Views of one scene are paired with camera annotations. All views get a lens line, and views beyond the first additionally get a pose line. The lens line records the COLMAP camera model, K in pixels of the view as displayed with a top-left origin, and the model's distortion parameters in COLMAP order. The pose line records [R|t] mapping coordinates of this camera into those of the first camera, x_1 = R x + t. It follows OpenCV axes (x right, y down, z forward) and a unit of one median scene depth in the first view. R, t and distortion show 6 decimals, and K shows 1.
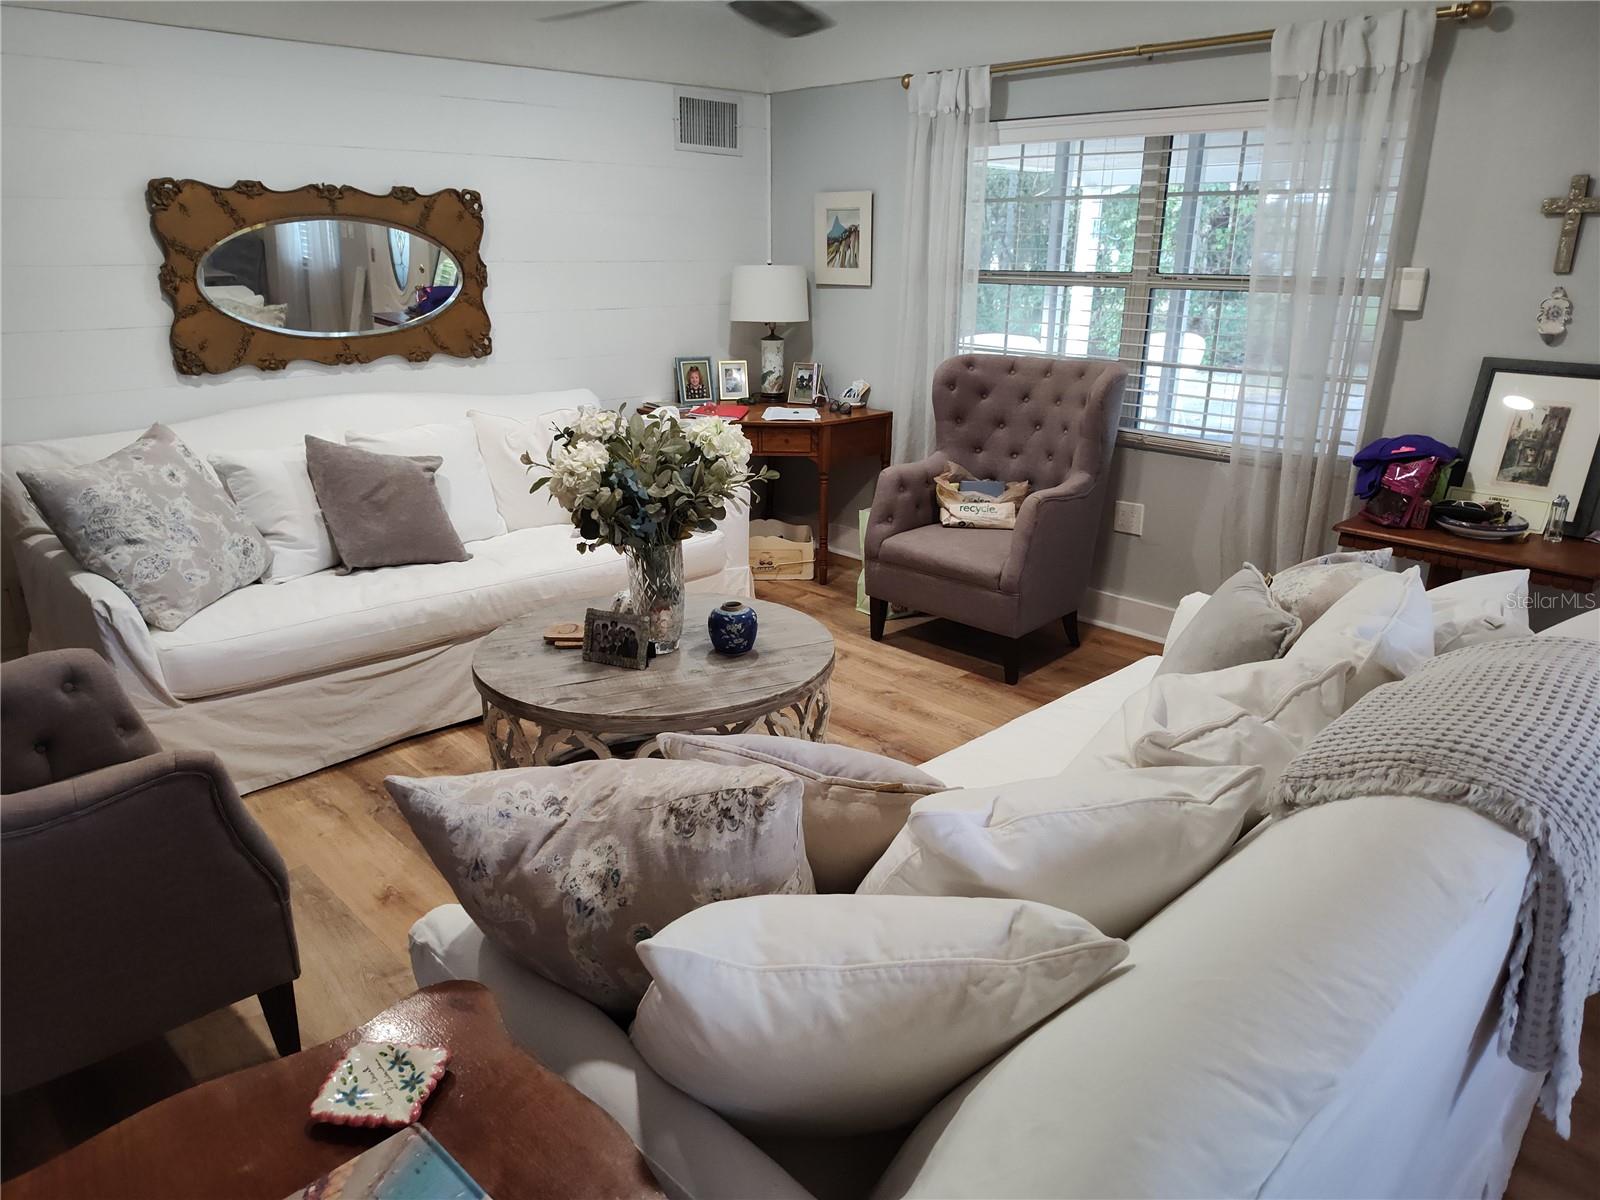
lens RADIAL K [[1091.5, 0, 792.9], [0, 1091.5, 611.9], [0, 0, 1]] dist [0.009841, -0.019111]
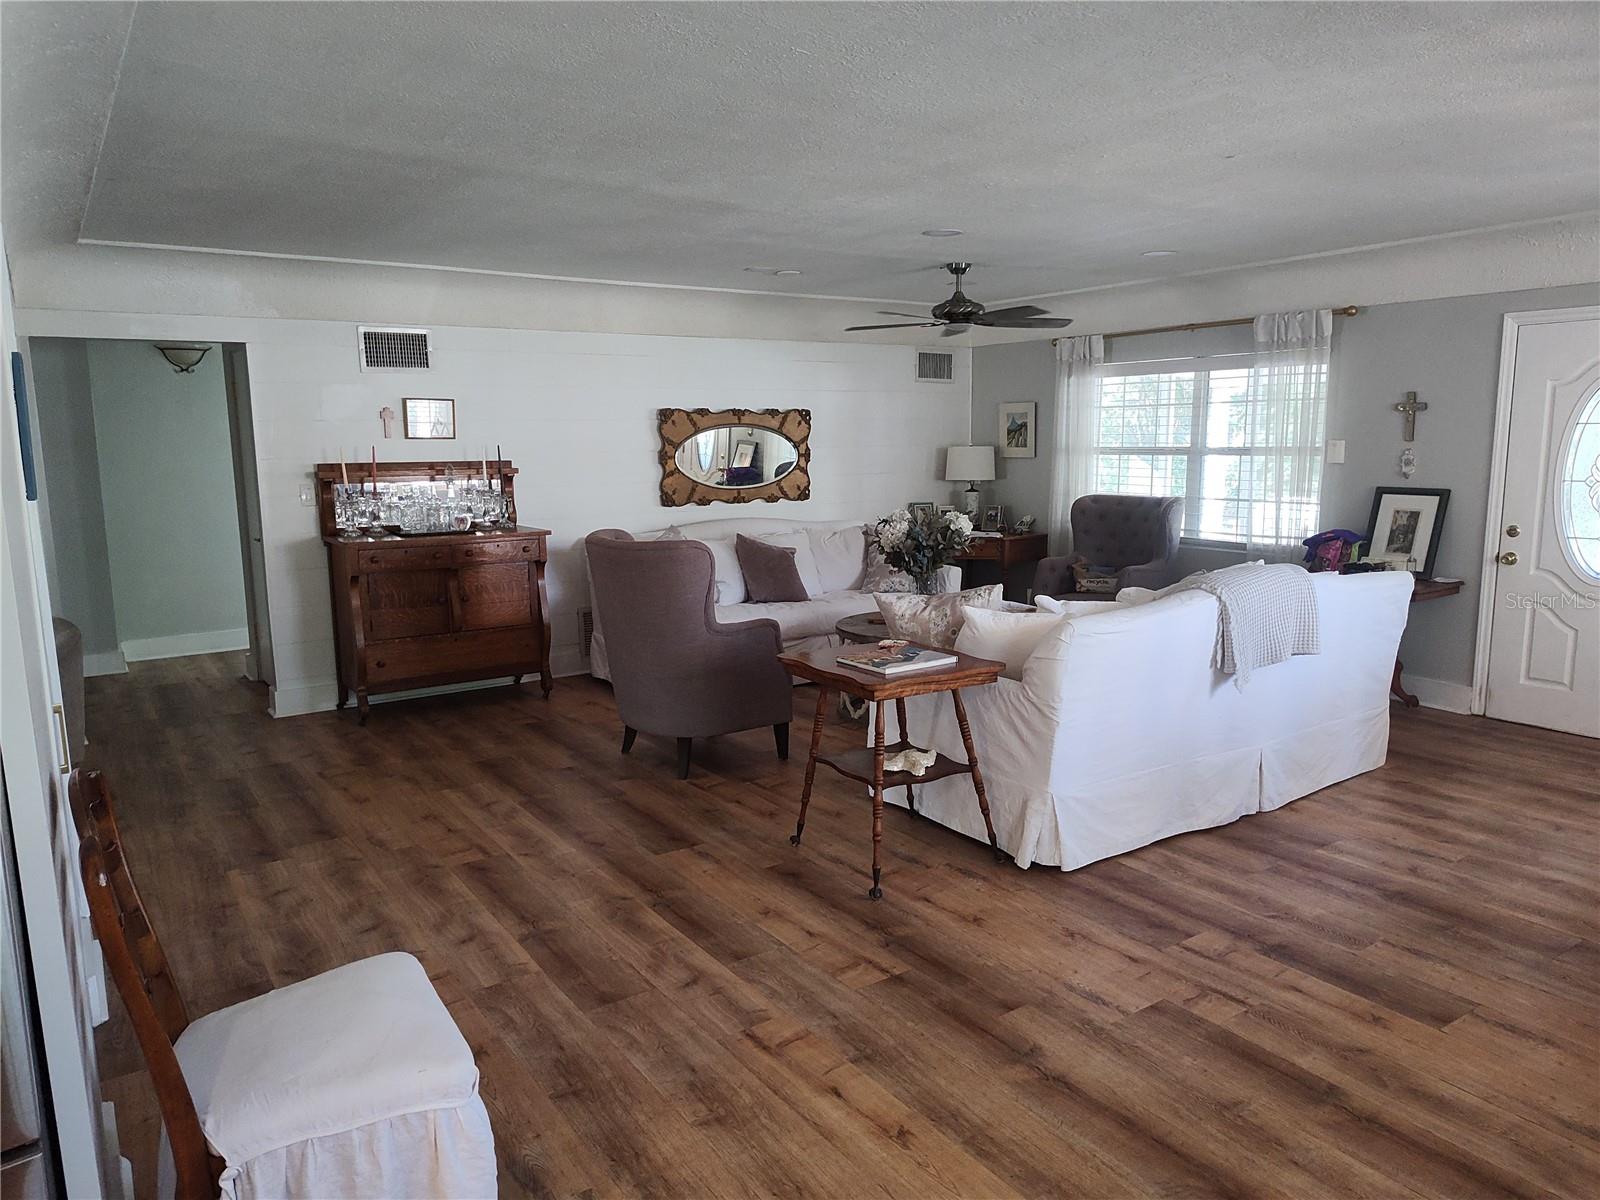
lens RADIAL K [[1084.7, 0, 800.3], [0, 1084.7, 606.1], [0, 0, 1]] dist [0.062192, -0.084150]
pose [[0.988218, 0.007341, -0.152877, -0.029787], [-0.032742, 0.985865, -0.164310, 0.240657], [0.149510, 0.167379, 0.974490, -0.727846]]
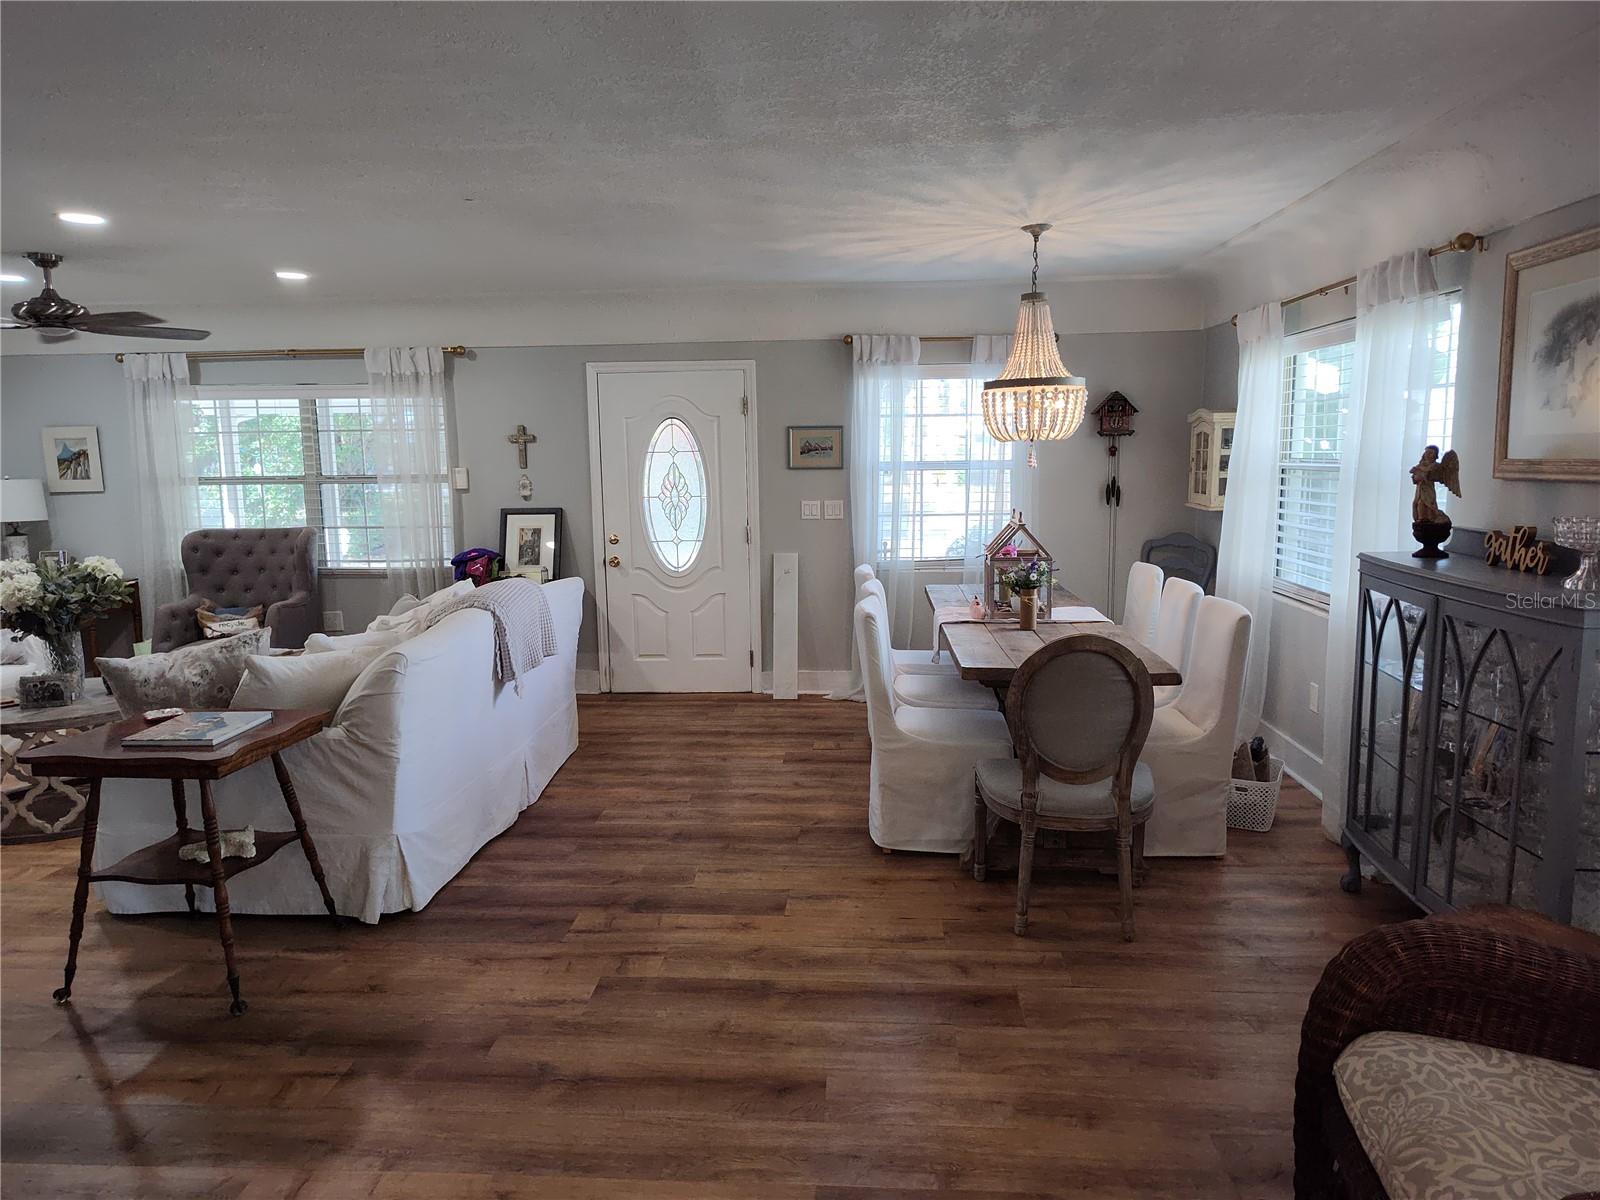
lens RADIAL K [[1084.7, 0, 800.3], [0, 1084.7, 606.1], [0, 0, 1]] dist [0.062192, -0.084150]
pose [[0.729219, -0.111686, 0.675104, -0.293008], [0.235996, 0.967107, -0.094919, 0.221020], [-0.642297, 0.228539, 0.731591, -0.667051]]
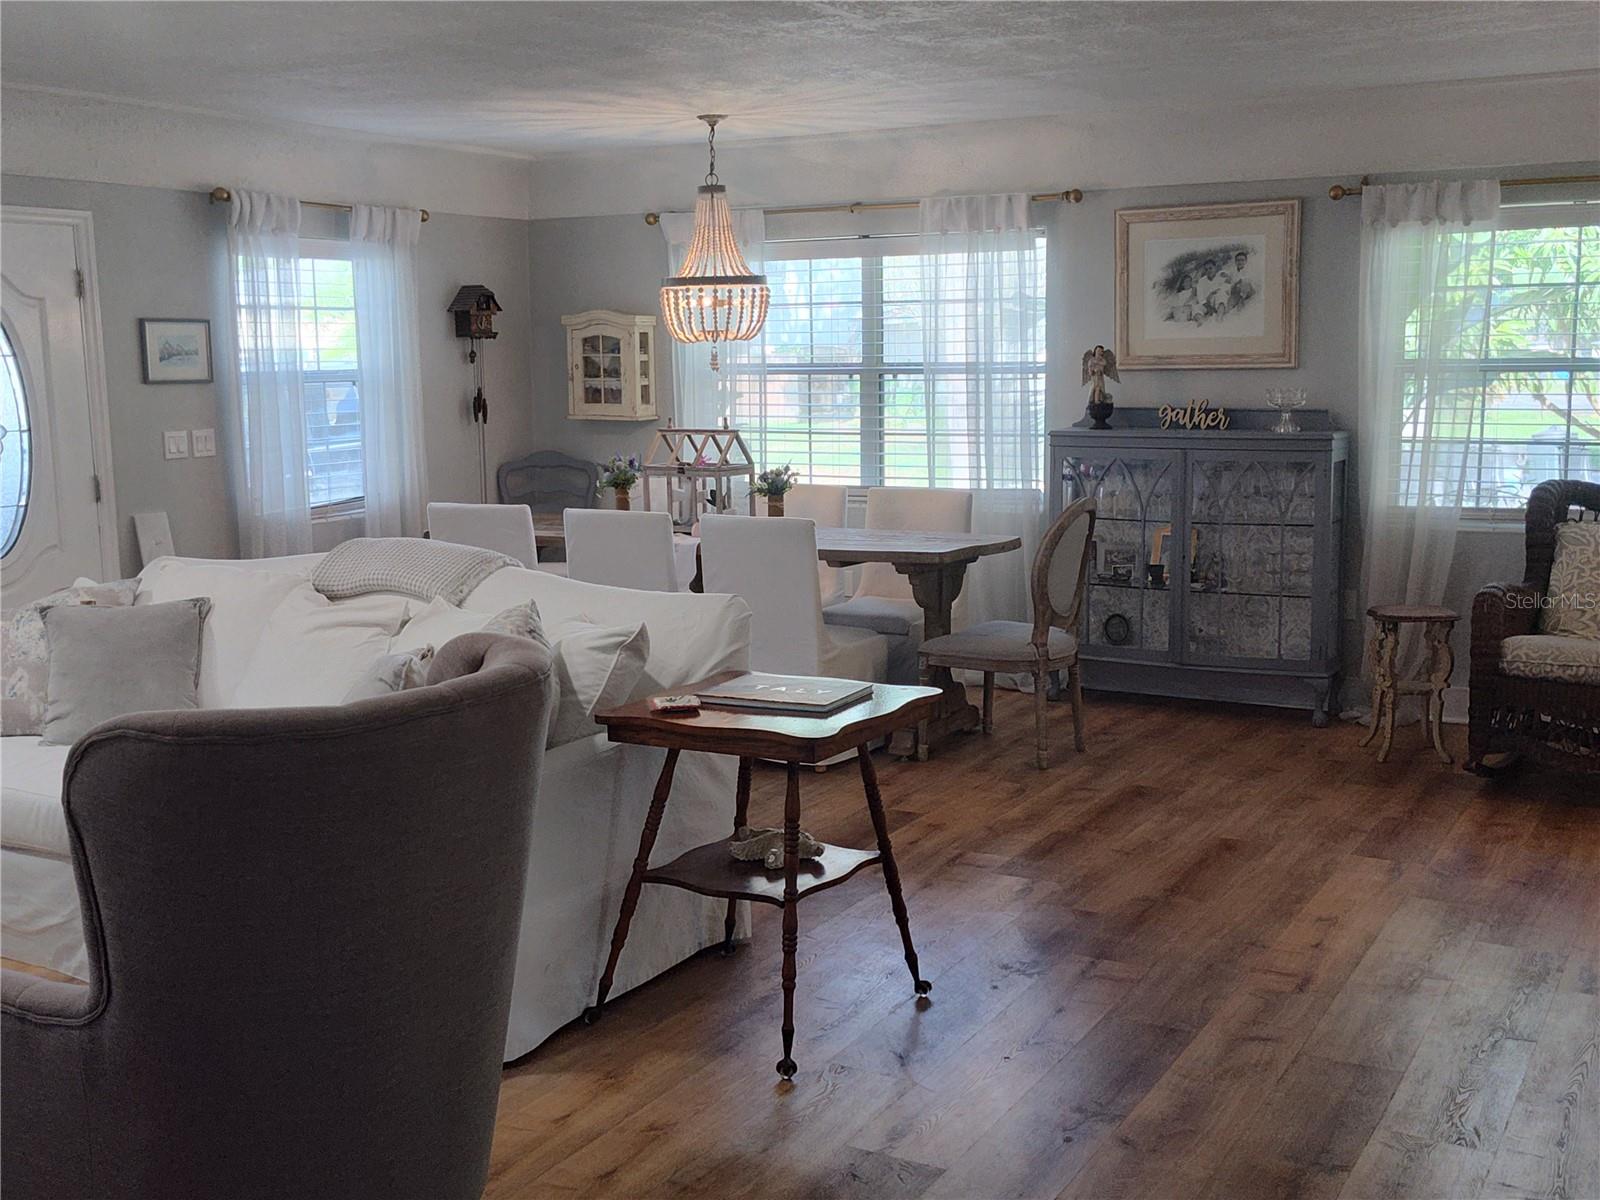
lens RADIAL K [[1715.3, 0, 805.4], [0, 1715.3, 596.4], [0, 0, 1]] dist [-0.019924, 0.238070]
pose [[-0.293276, -0.140608, 0.945631, -0.981816], [0.317942, 0.918480, 0.235176, -0.137309], [-0.901611, 0.369628, -0.224663, 0.369892]]
